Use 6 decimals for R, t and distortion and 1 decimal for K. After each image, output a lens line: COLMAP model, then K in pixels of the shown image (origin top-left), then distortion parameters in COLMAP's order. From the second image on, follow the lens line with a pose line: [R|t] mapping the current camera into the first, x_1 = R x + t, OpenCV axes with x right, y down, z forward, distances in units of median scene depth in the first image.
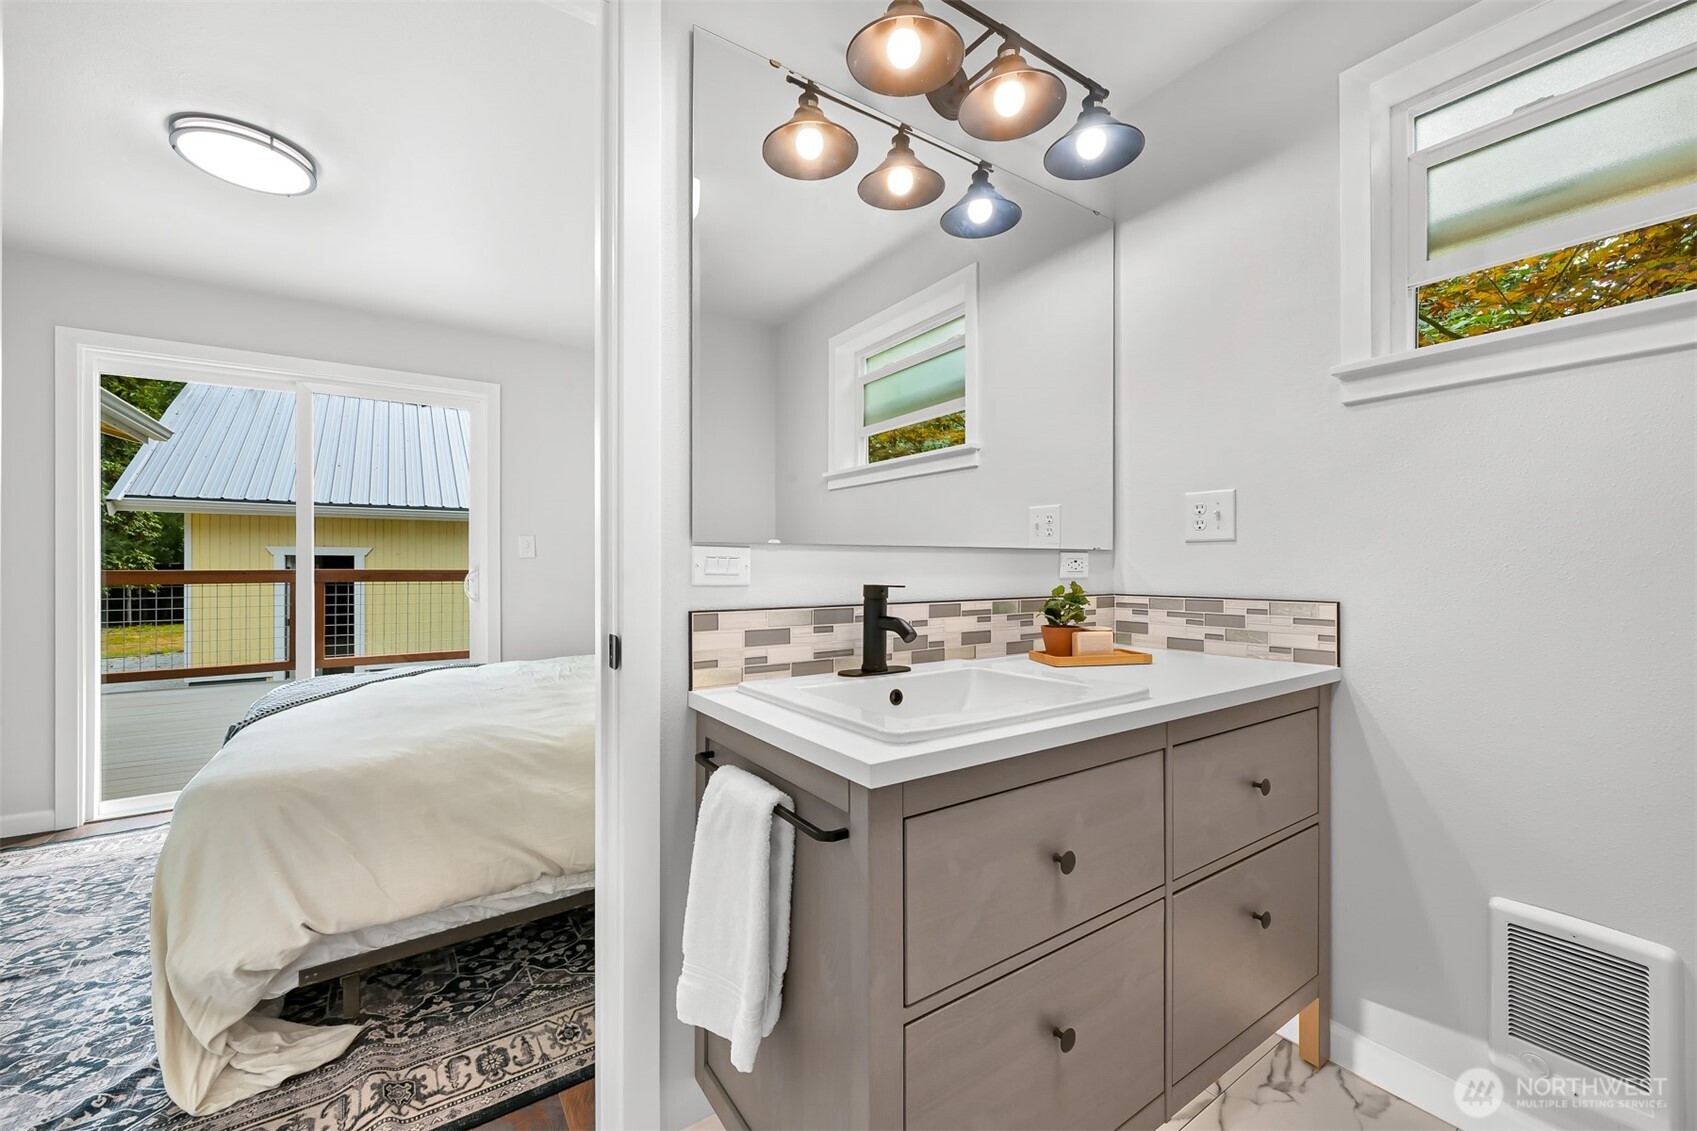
lens RADIAL K [[693.7, 0, 848.5], [0, 693.7, 565.5], [0, 0, 1]] dist [0.000425, -0.000080]
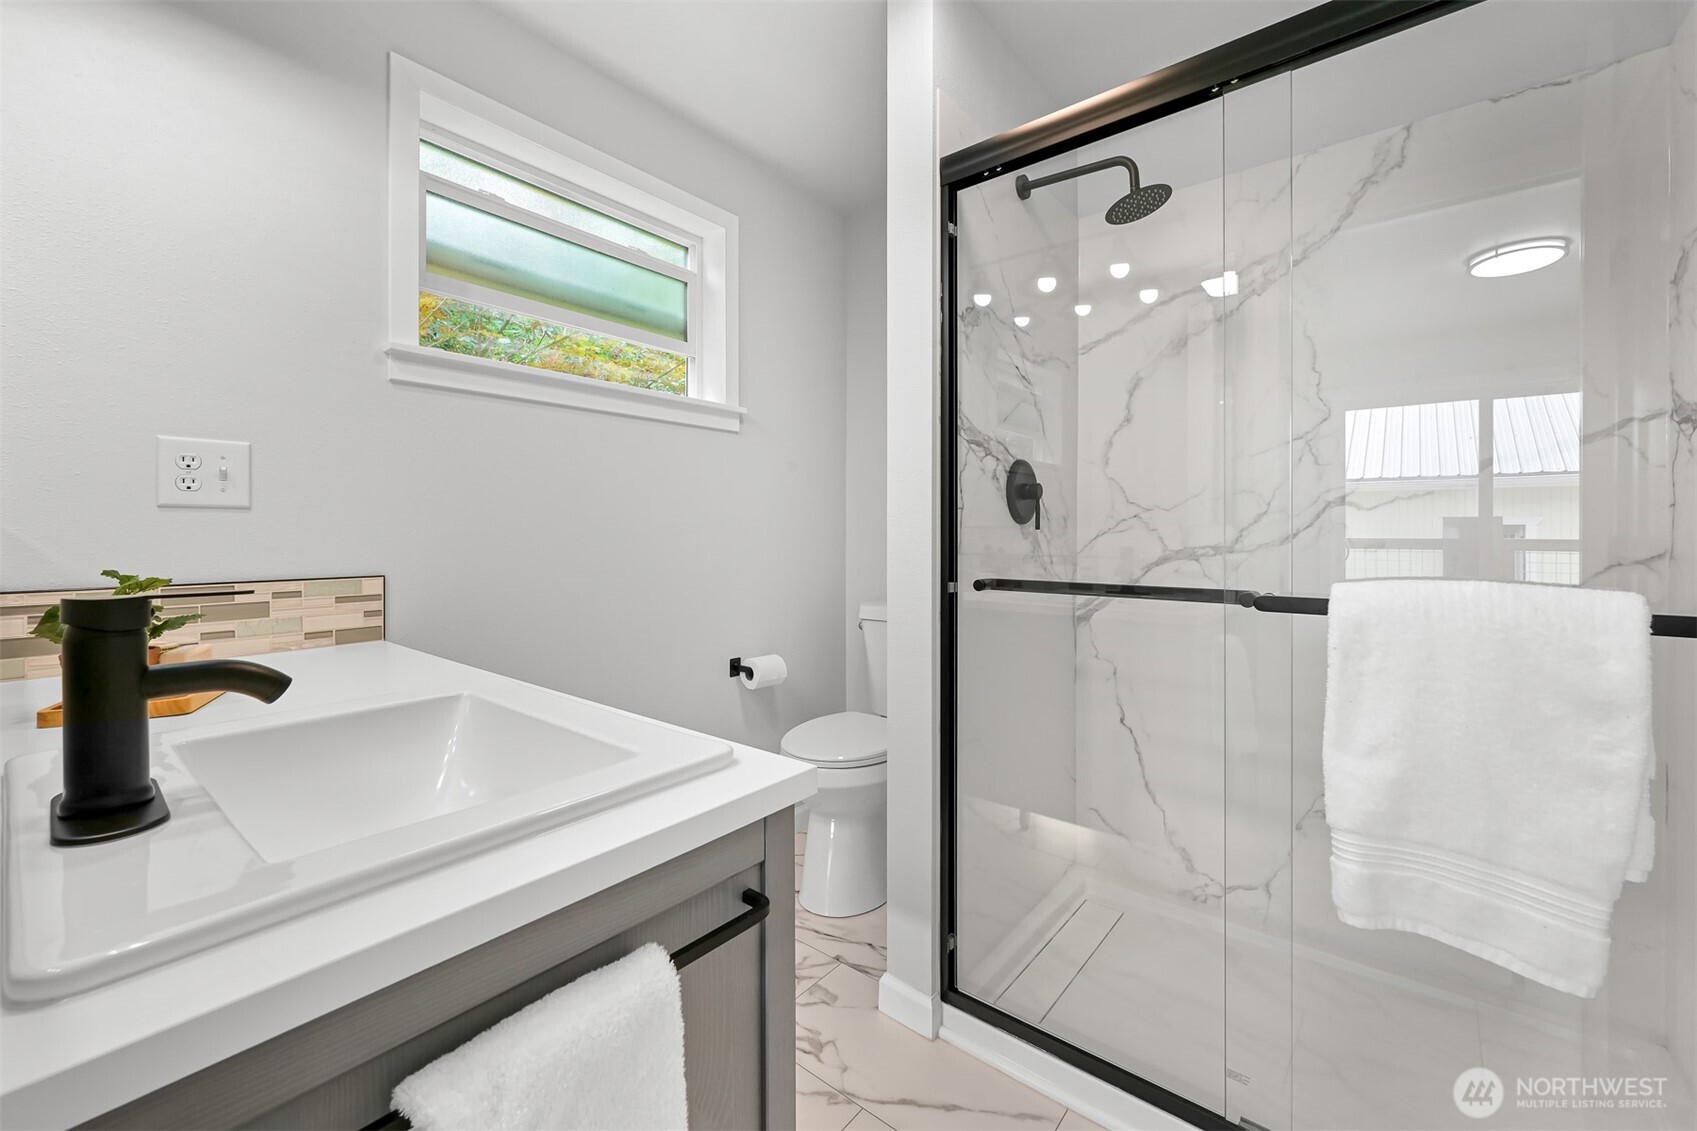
lens RADIAL K [[680.2, 0, 847.3], [0, 680.2, 544.7], [0, 0, 1]] dist [-0.002404, -0.000324]
pose [[-0.284979, -0.011026, 0.958470, -0.421949], [0.004118, 0.999911, 0.012727, -0.001770], [-0.958525, 0.007574, -0.284908, 0.635621]]
